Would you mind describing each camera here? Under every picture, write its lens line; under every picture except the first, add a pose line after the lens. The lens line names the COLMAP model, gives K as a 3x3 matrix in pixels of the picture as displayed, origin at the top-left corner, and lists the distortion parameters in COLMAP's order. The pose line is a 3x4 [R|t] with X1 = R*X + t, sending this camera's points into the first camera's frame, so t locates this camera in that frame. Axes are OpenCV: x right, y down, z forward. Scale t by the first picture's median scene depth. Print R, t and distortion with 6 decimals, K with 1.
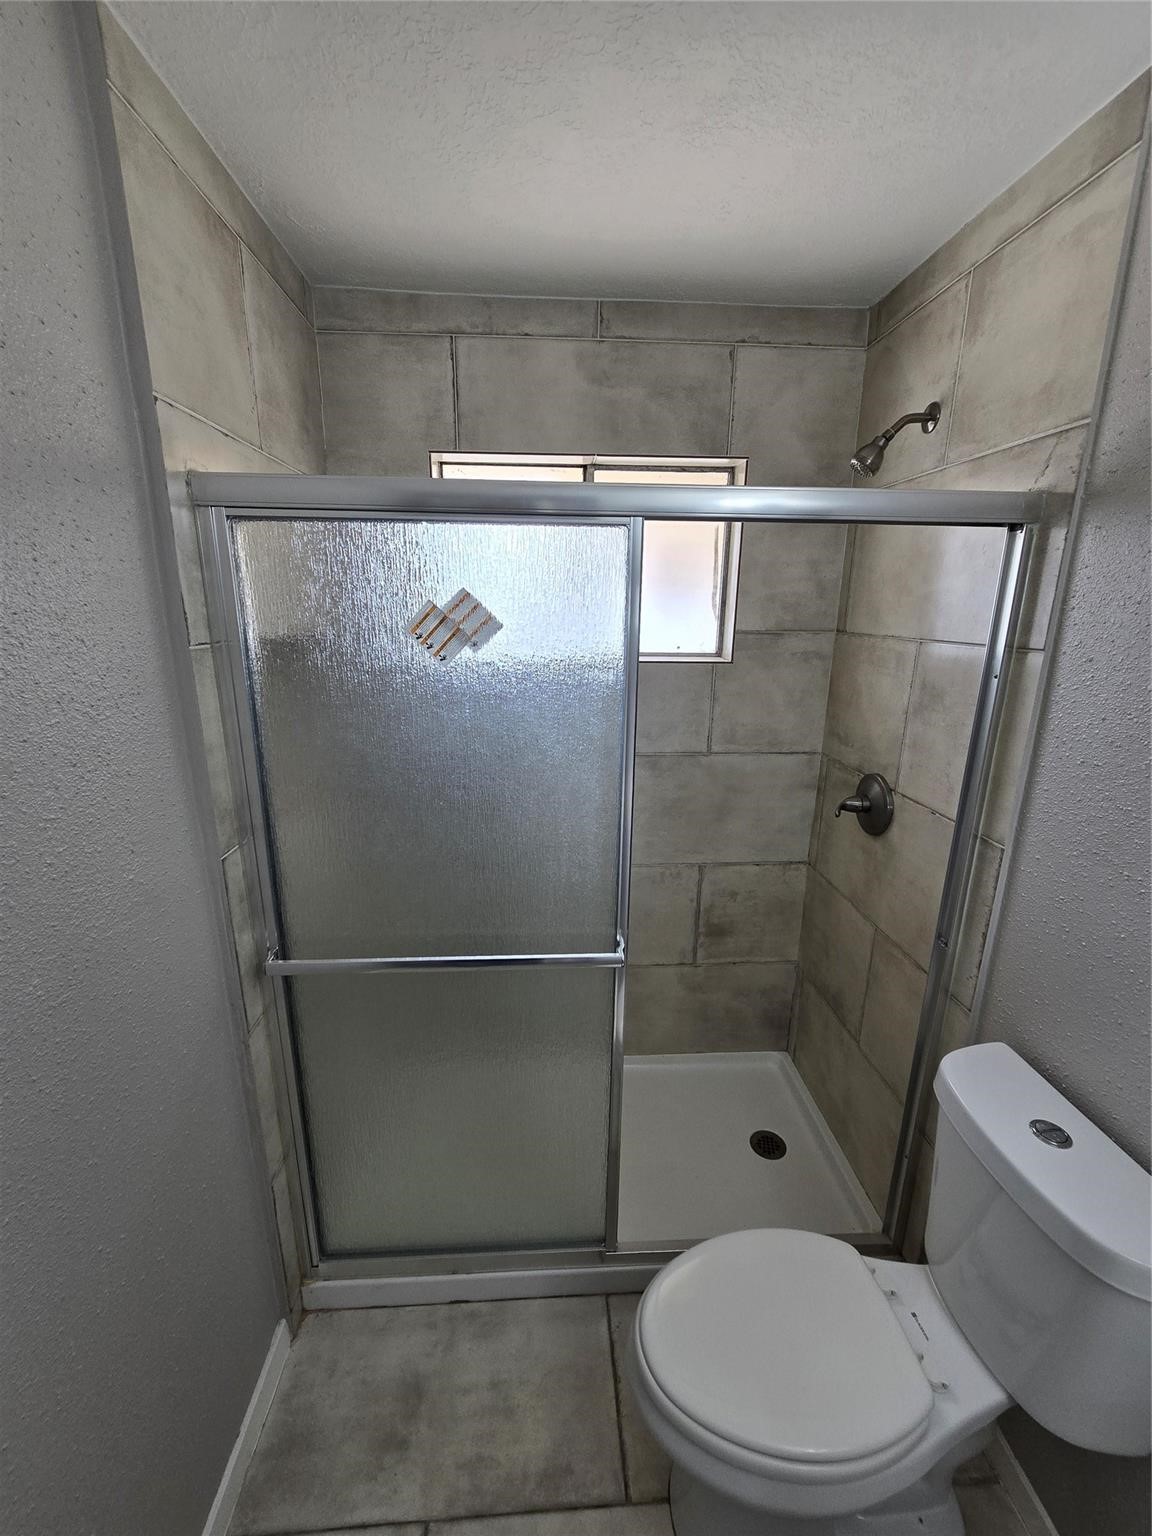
lens RADIAL K [[627.4, 0, 575.5], [0, 627.4, 773.2], [0, 0, 1]] dist [-0.000697, -0.002023]
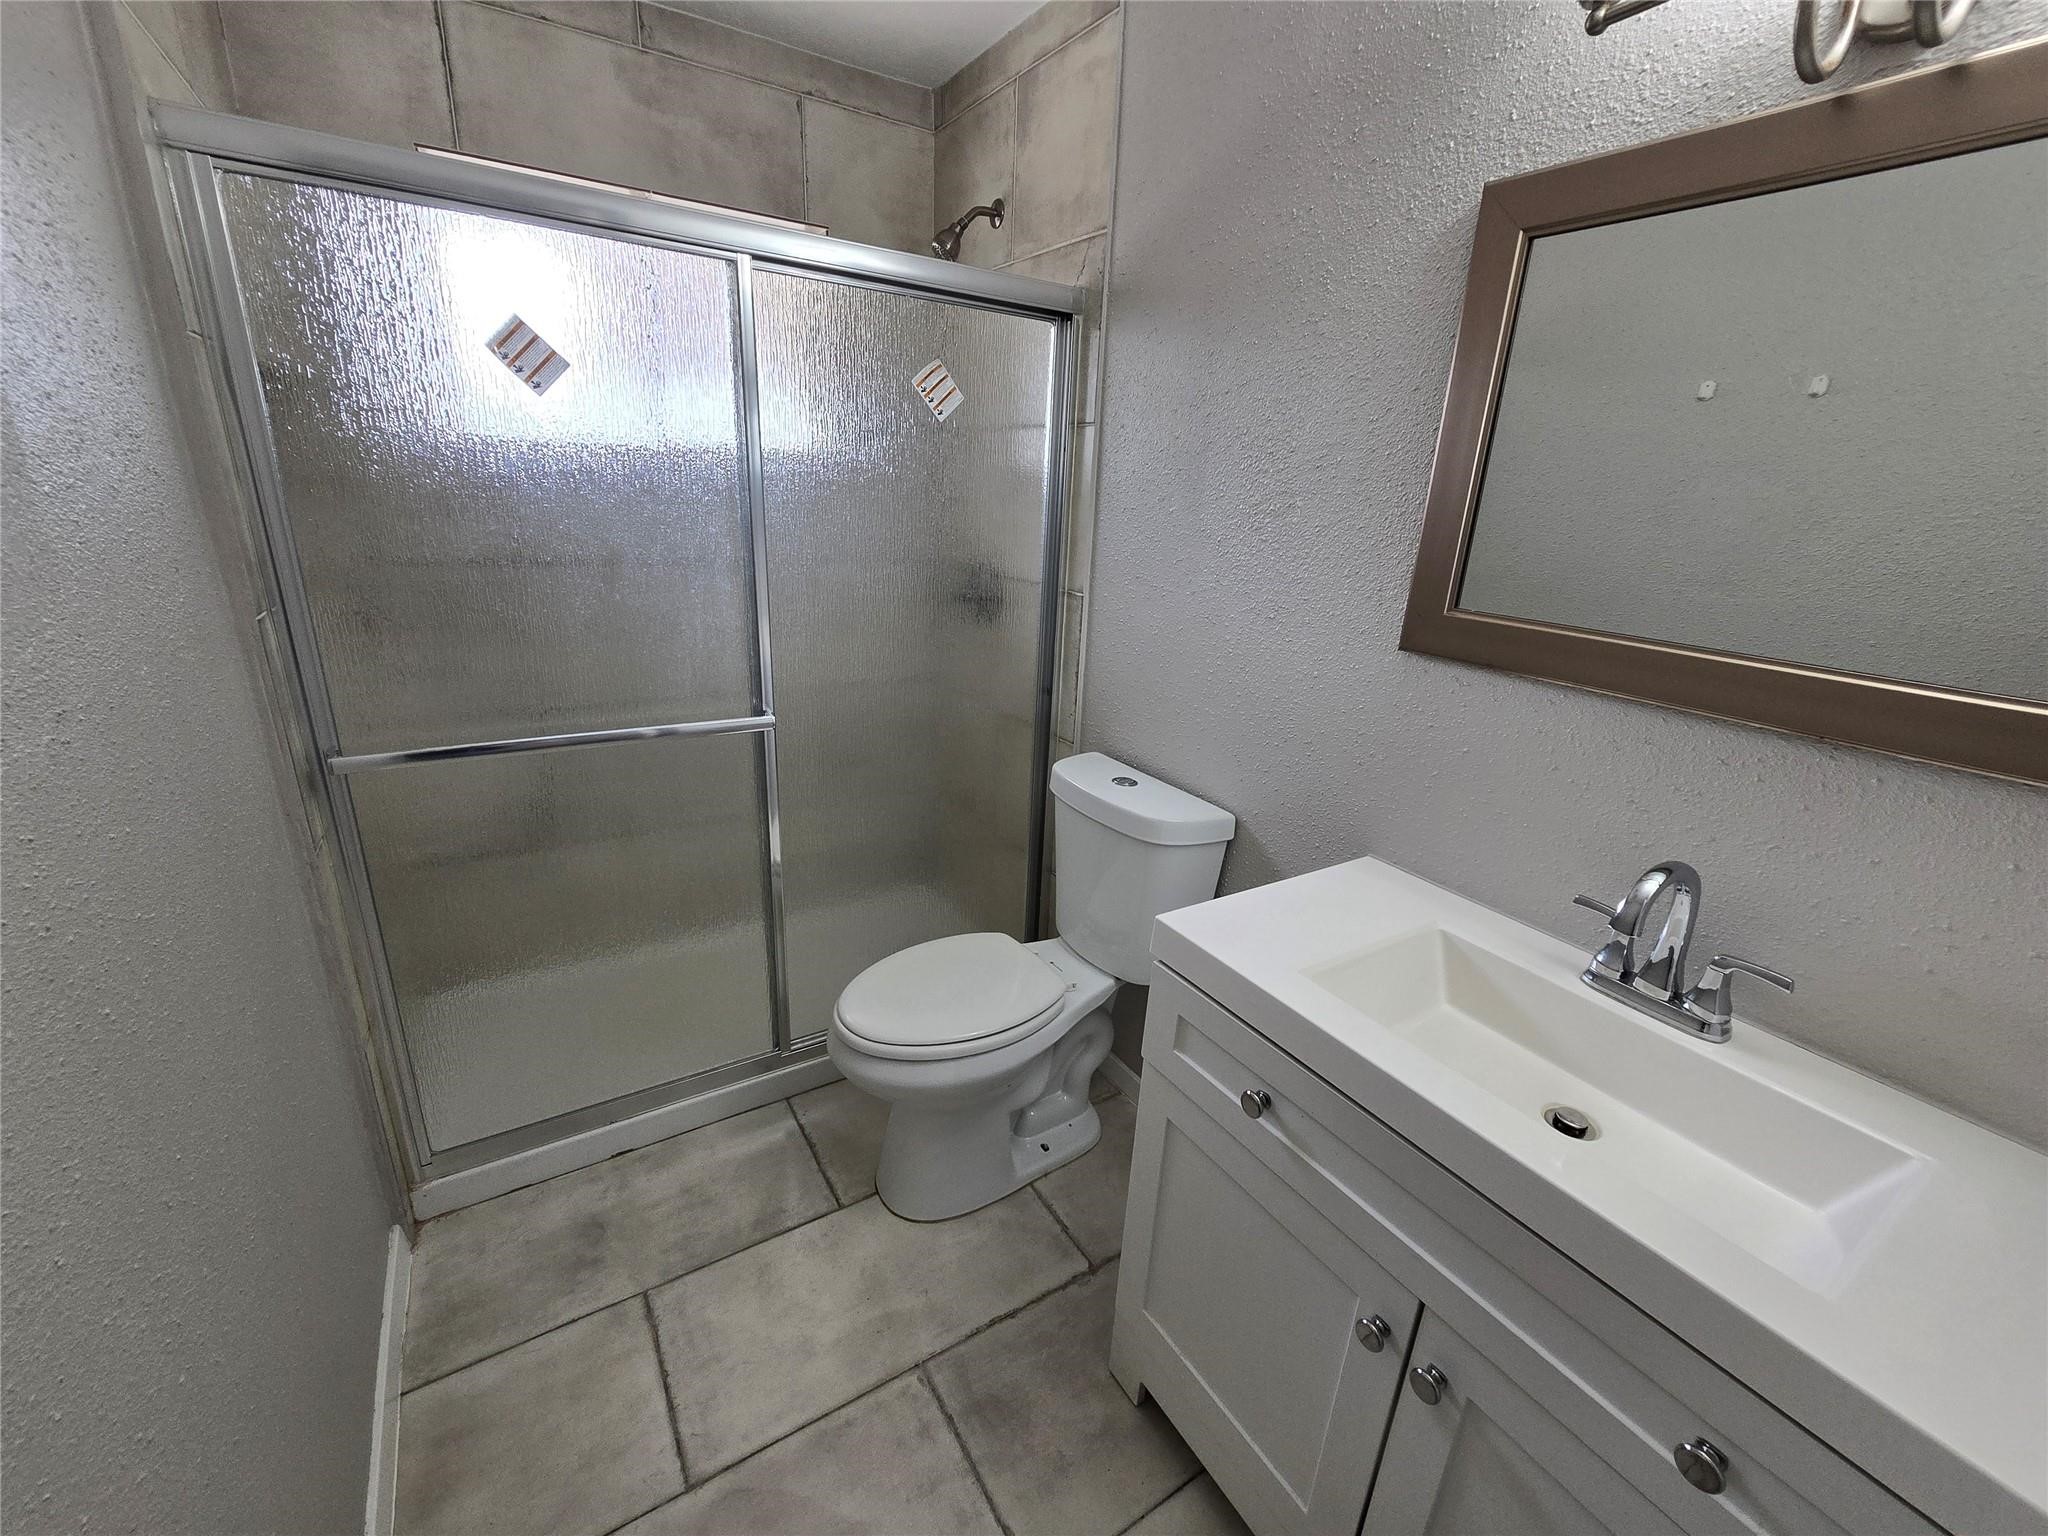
lens RADIAL K [[836.5, 0, 1036.3], [0, 836.5, 767.5], [0, 0, 1]] dist [-0.000697, -0.002023]
pose [[0.871751, -0.125765, 0.473534, -0.186711], [0.090094, 0.991161, 0.097381, 0.259166], [-0.481595, -0.042229, 0.875376, -0.354202]]
